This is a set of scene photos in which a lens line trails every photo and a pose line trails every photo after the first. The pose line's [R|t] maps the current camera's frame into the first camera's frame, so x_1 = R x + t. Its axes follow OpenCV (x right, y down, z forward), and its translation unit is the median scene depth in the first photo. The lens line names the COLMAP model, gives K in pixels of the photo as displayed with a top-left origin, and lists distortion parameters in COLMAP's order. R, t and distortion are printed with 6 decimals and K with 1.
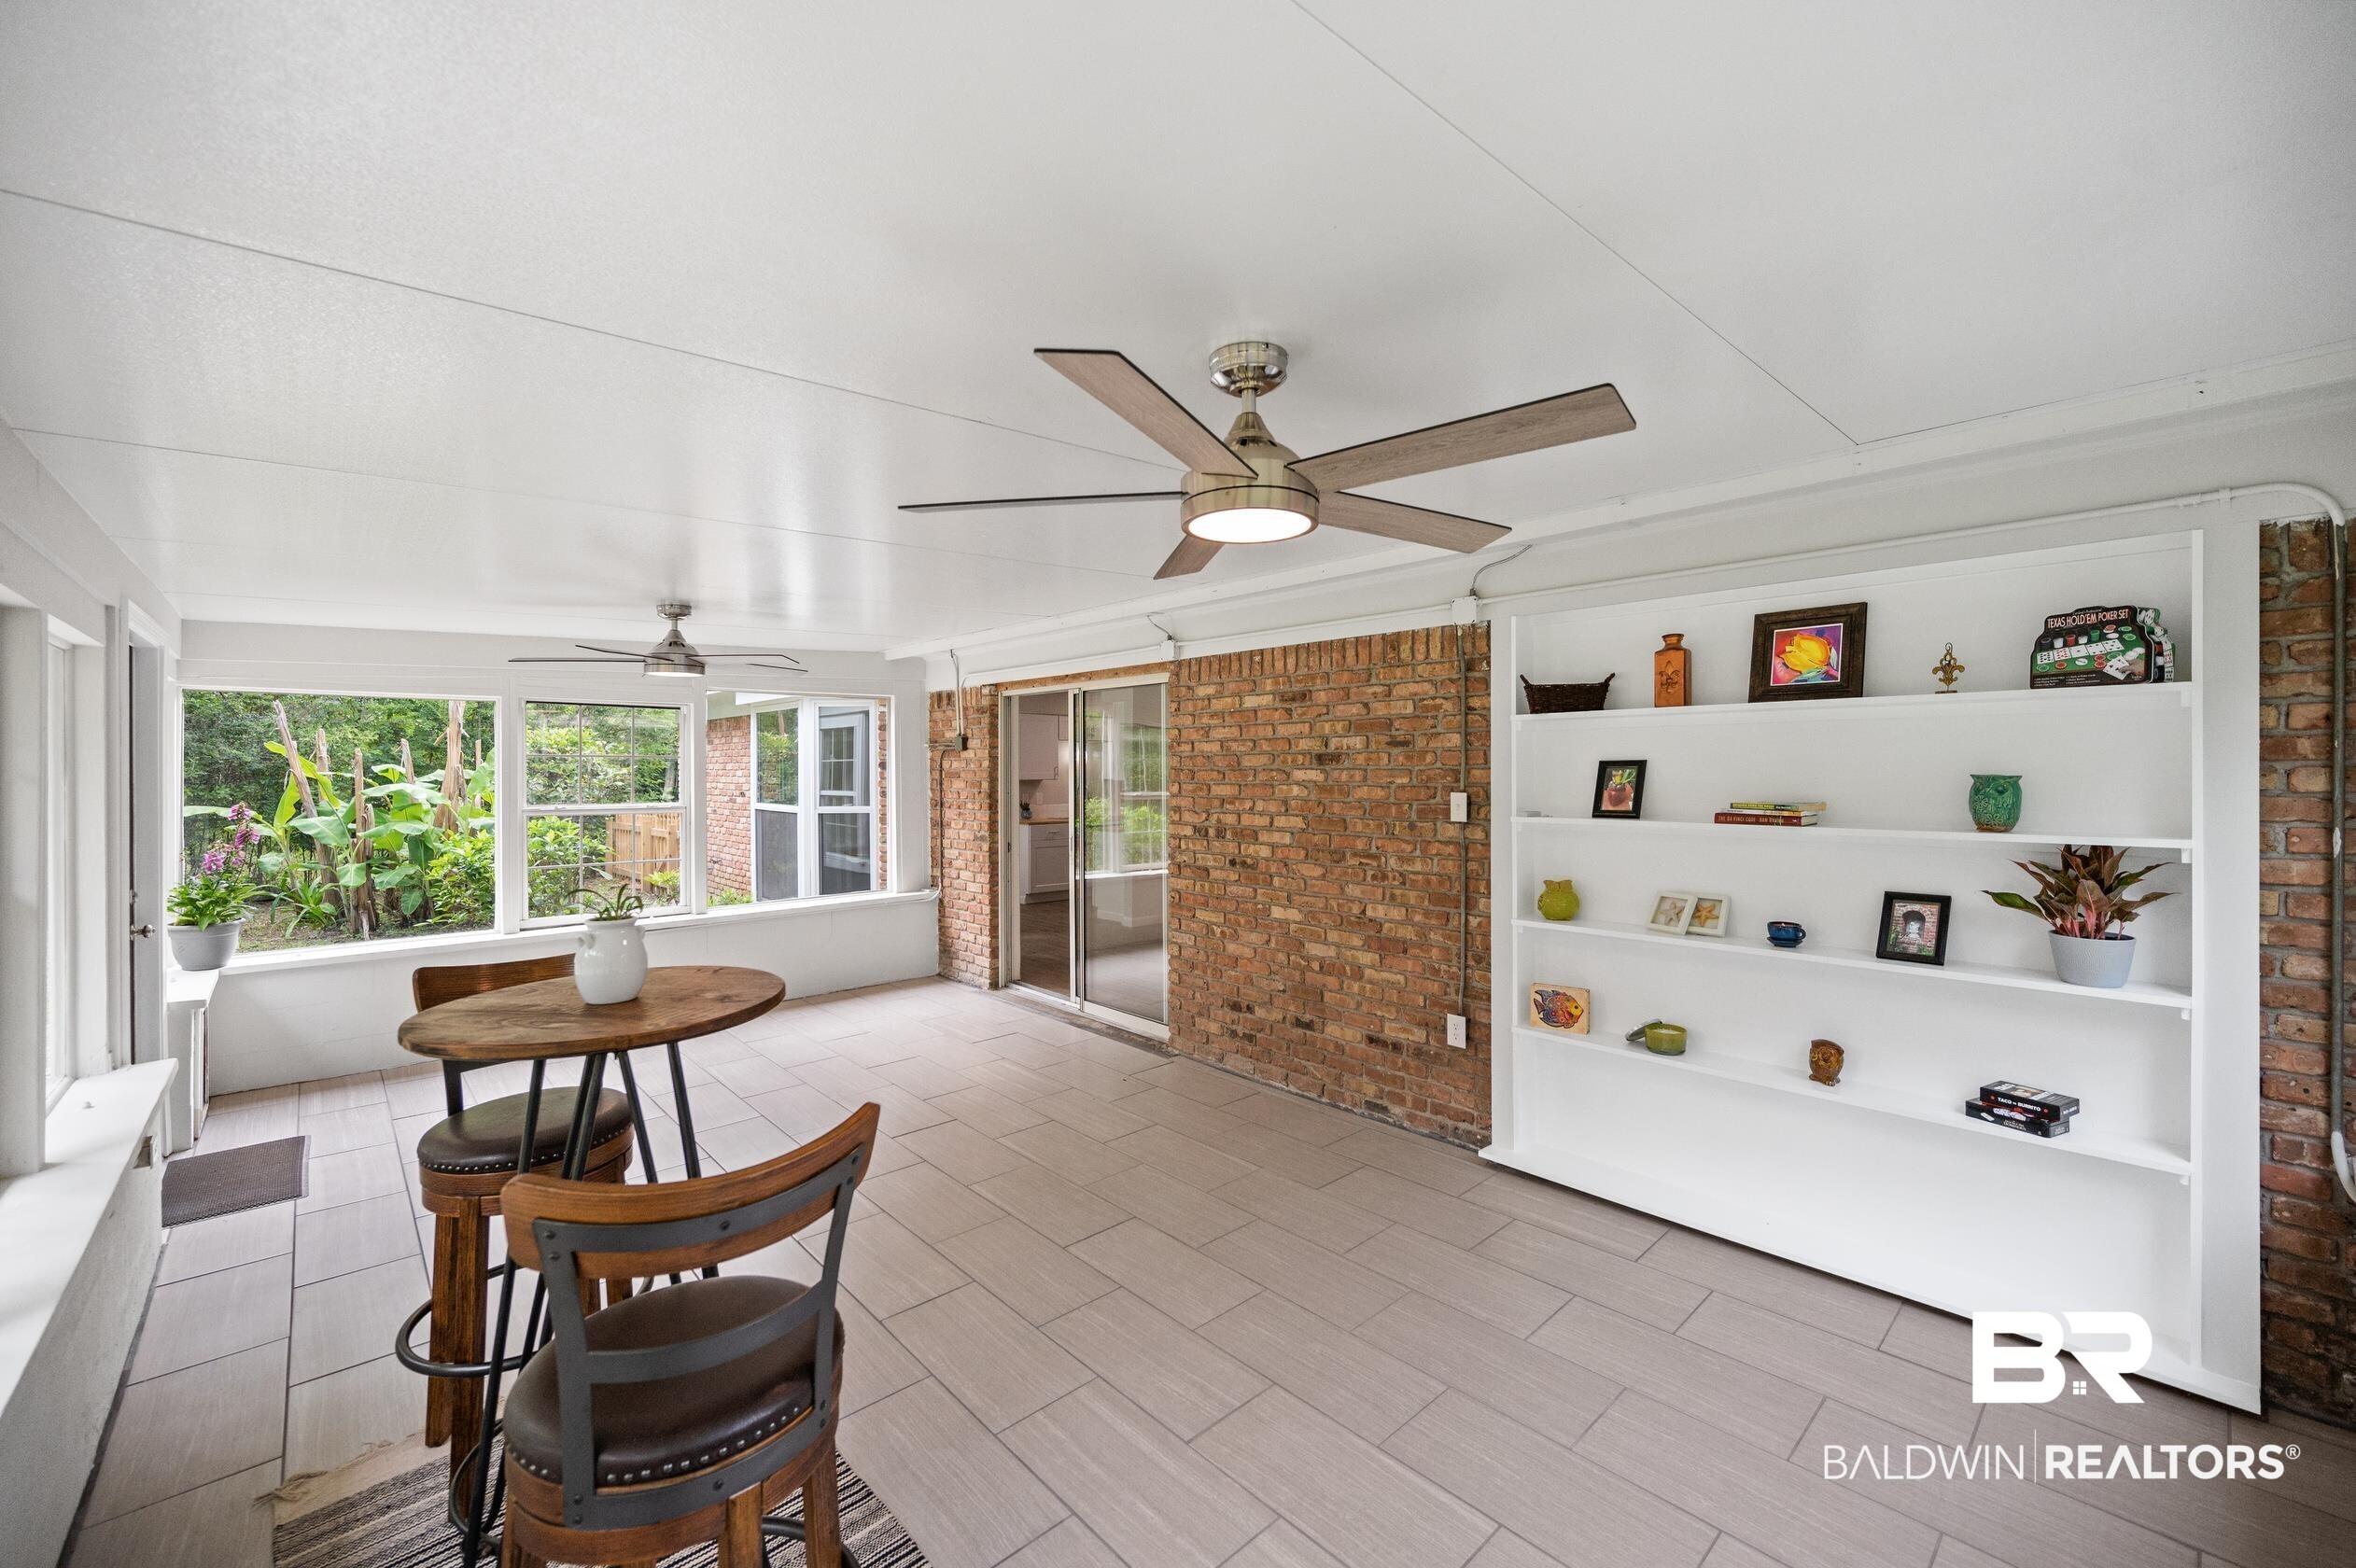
lens RADIAL K [[947.1, 0, 1167.4], [0, 947.1, 771.4], [0, 0, 1]] dist [-0.000622, 0.000060]
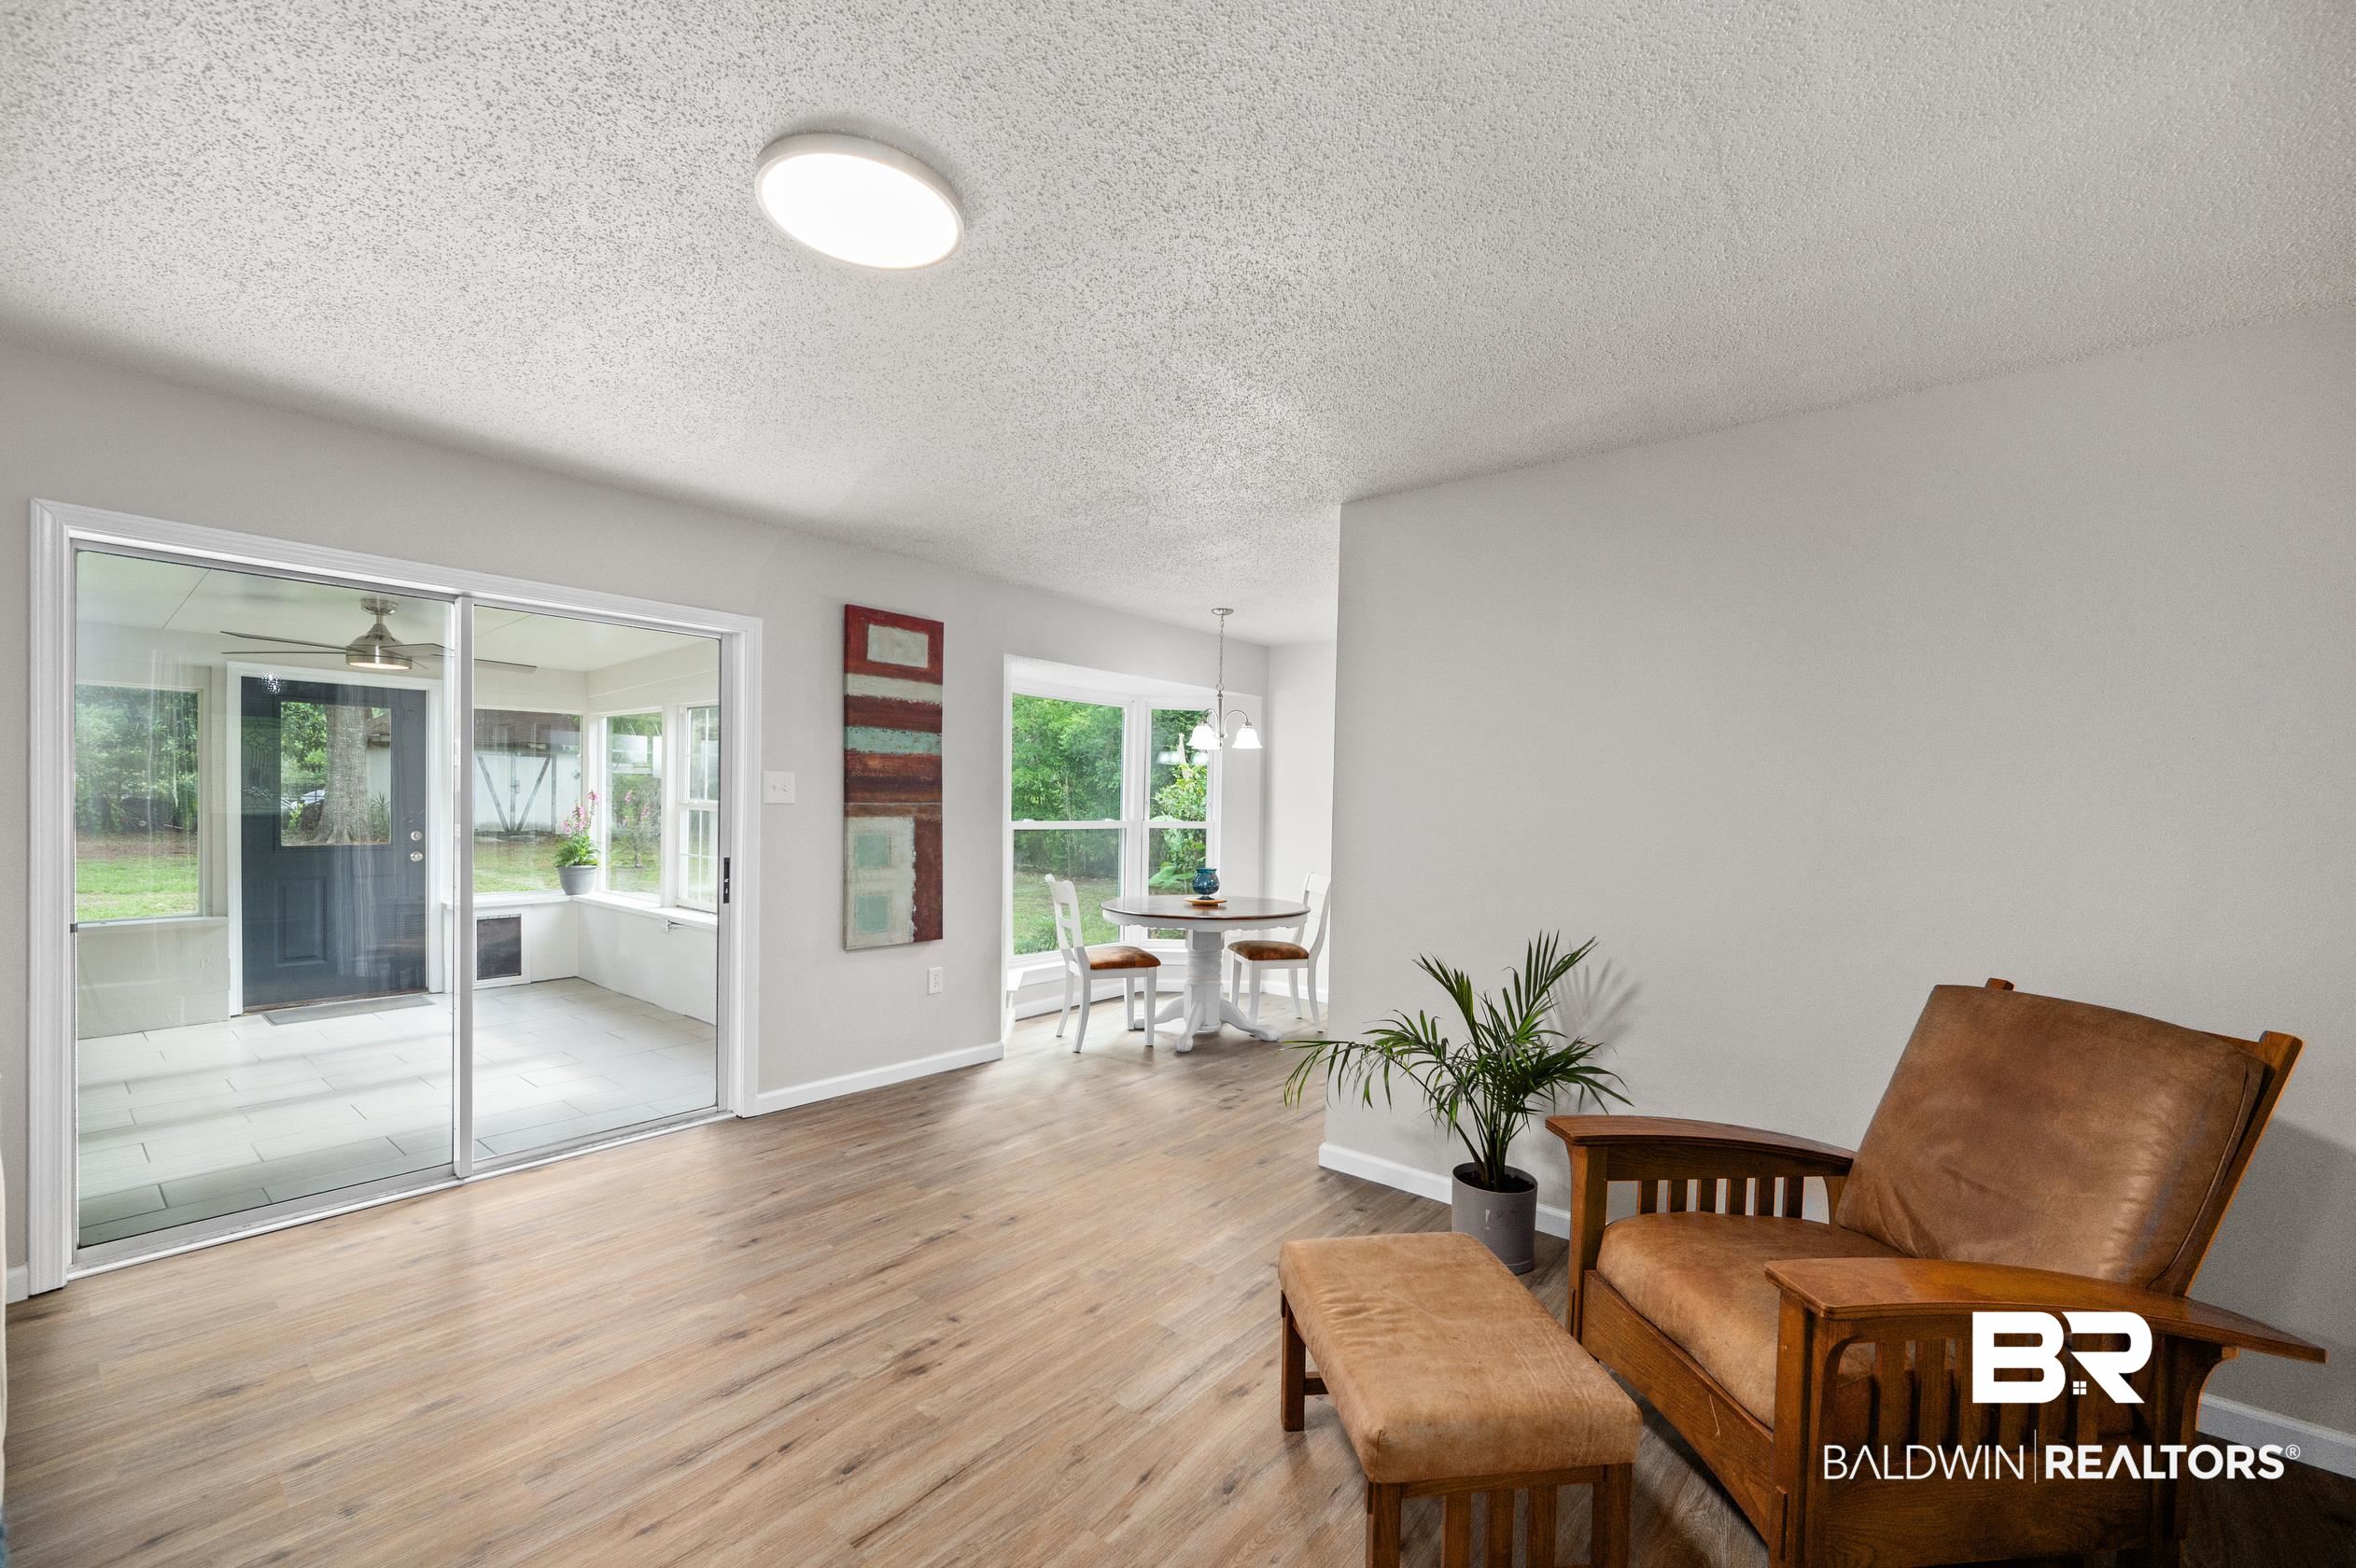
lens RADIAL K [[963.5, 0, 1178.7], [0, 963.5, 820.3], [0, 0, 1]] dist [-0.000801, -0.000013]
pose [[0.146555, 0.029477, -0.988763, 0.677139], [-0.021754, 0.999410, 0.026570, 0.021385], [0.988963, 0.017616, 0.147110, 1.726443]]
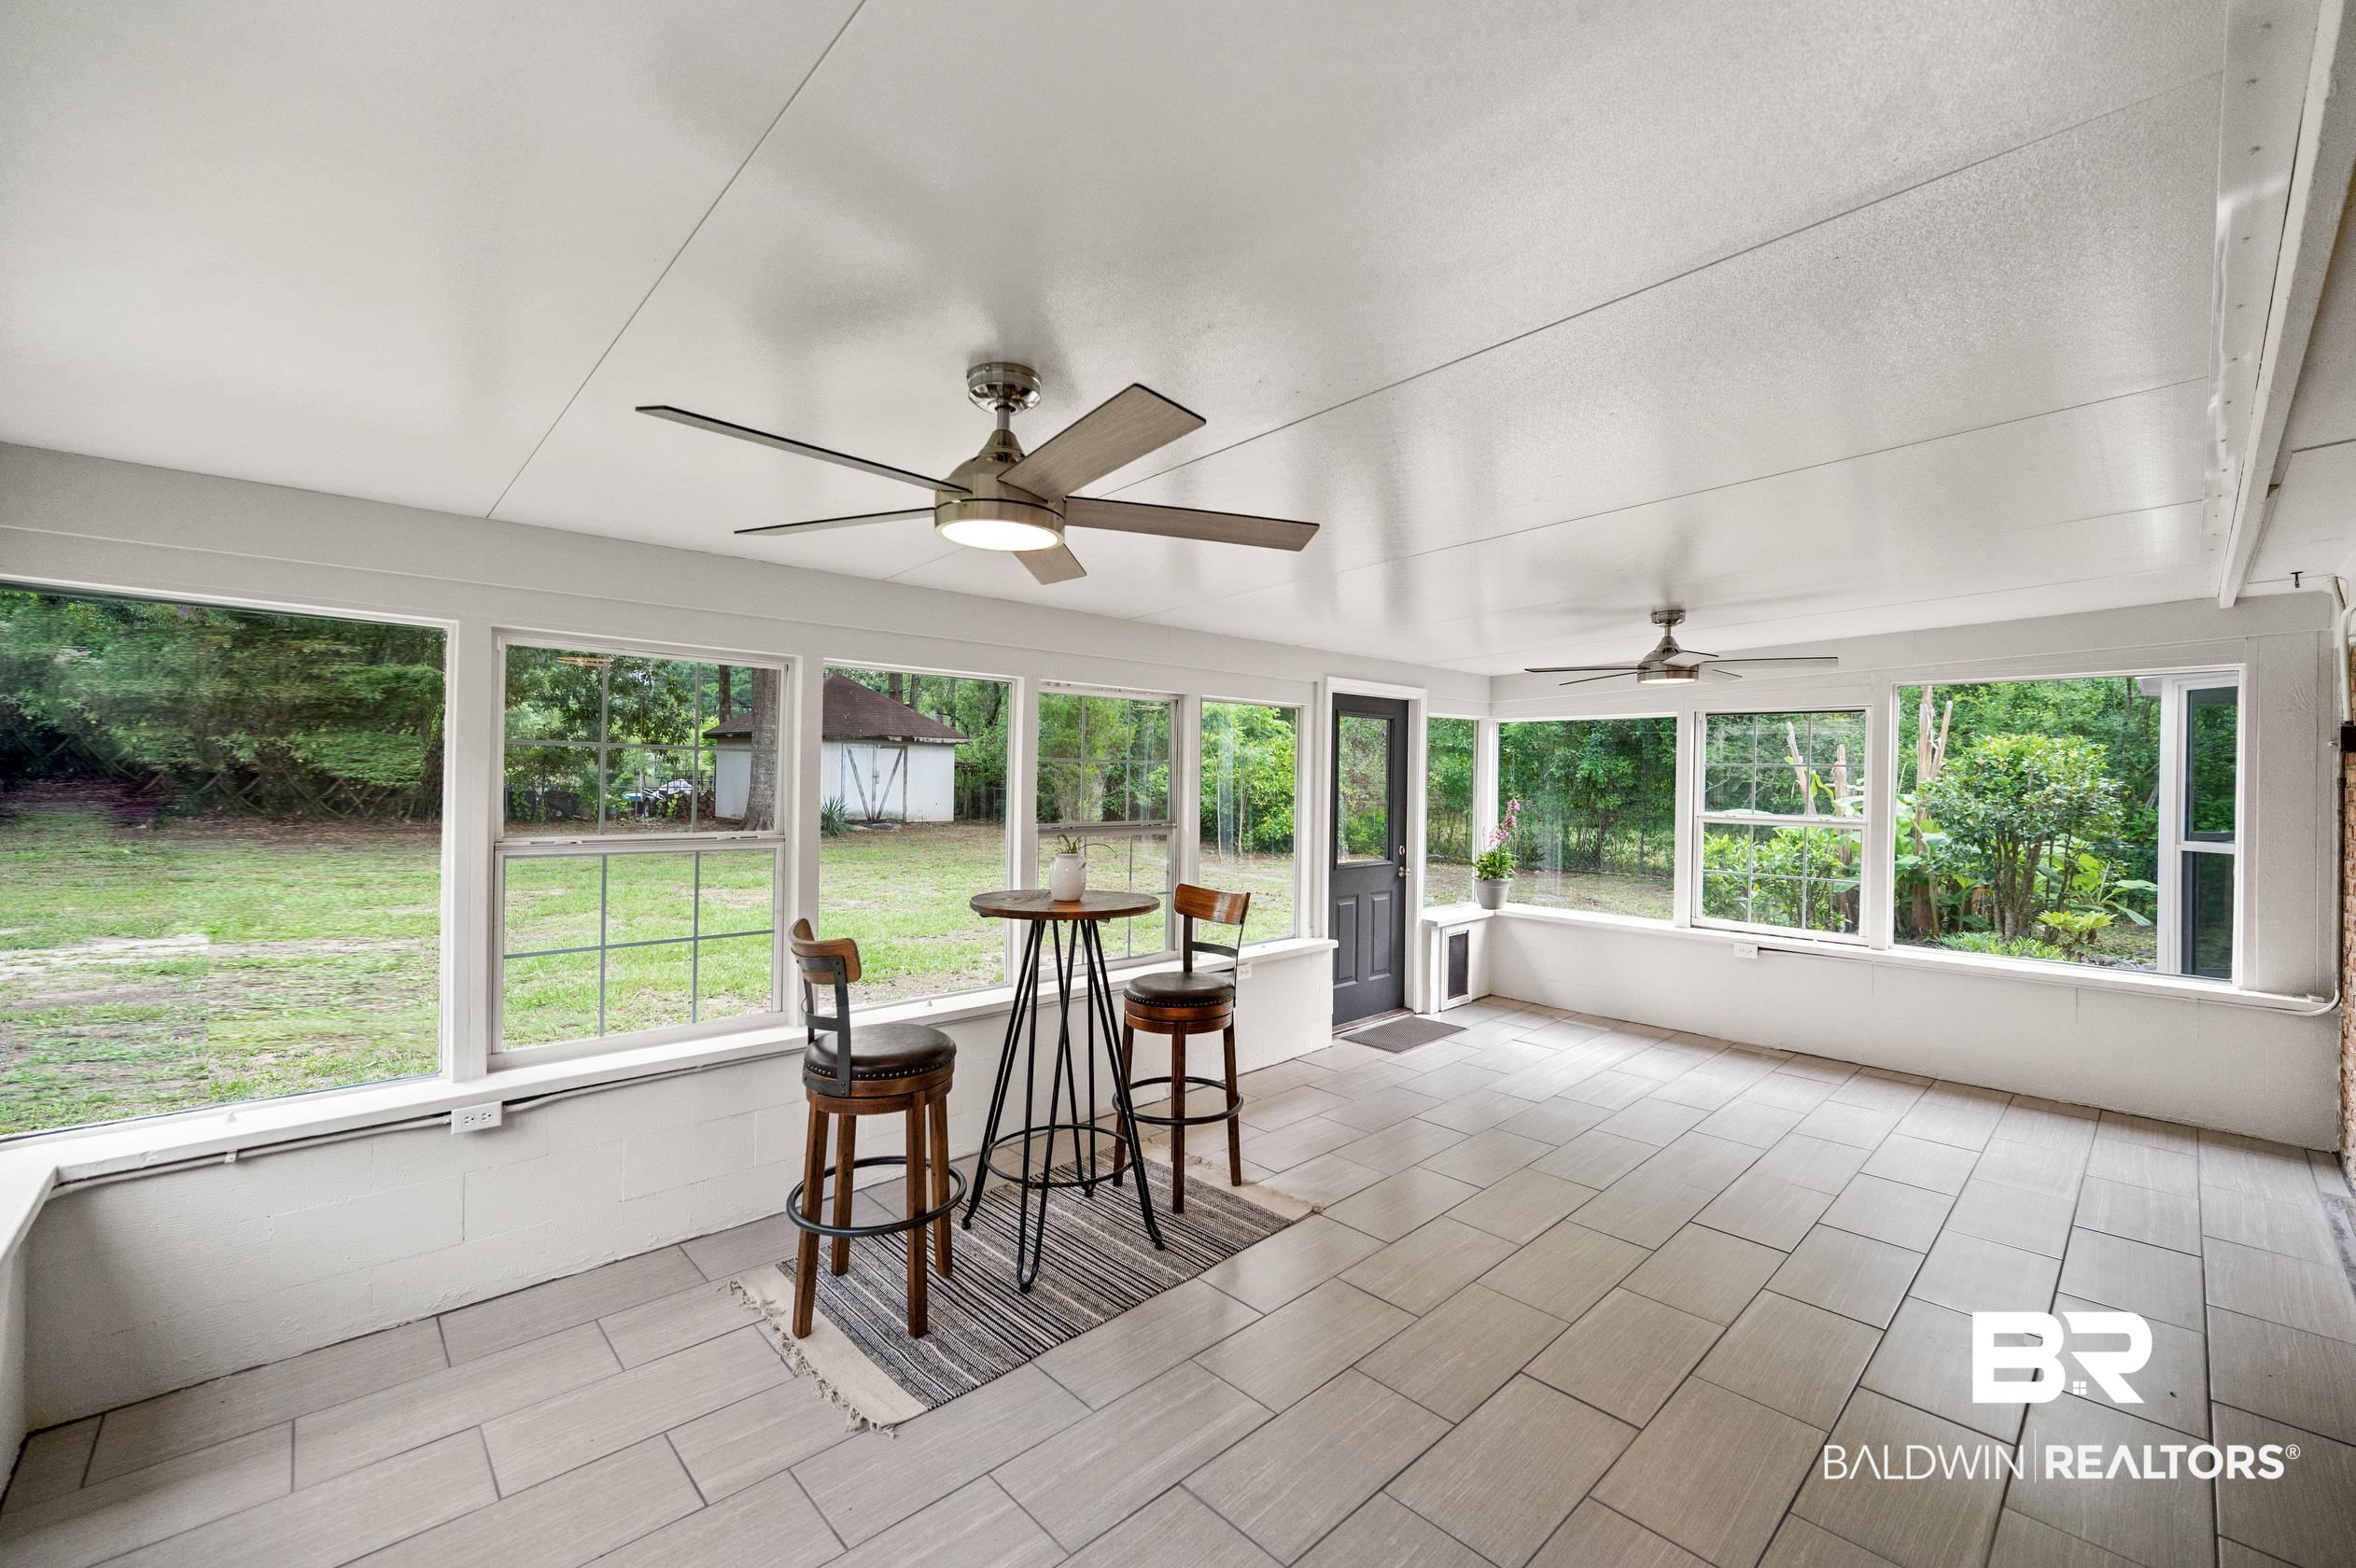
lens RADIAL K [[947.1, 0, 1167.4], [0, 947.1, 771.4], [0, 0, 1]] dist [-0.000622, 0.000060]
pose [[0.009913, -0.000555, -0.999951, 0.468467], [-0.016320, 0.999867, -0.000716, 0.001349], [0.999818, 0.016326, 0.009902, 0.467368]]
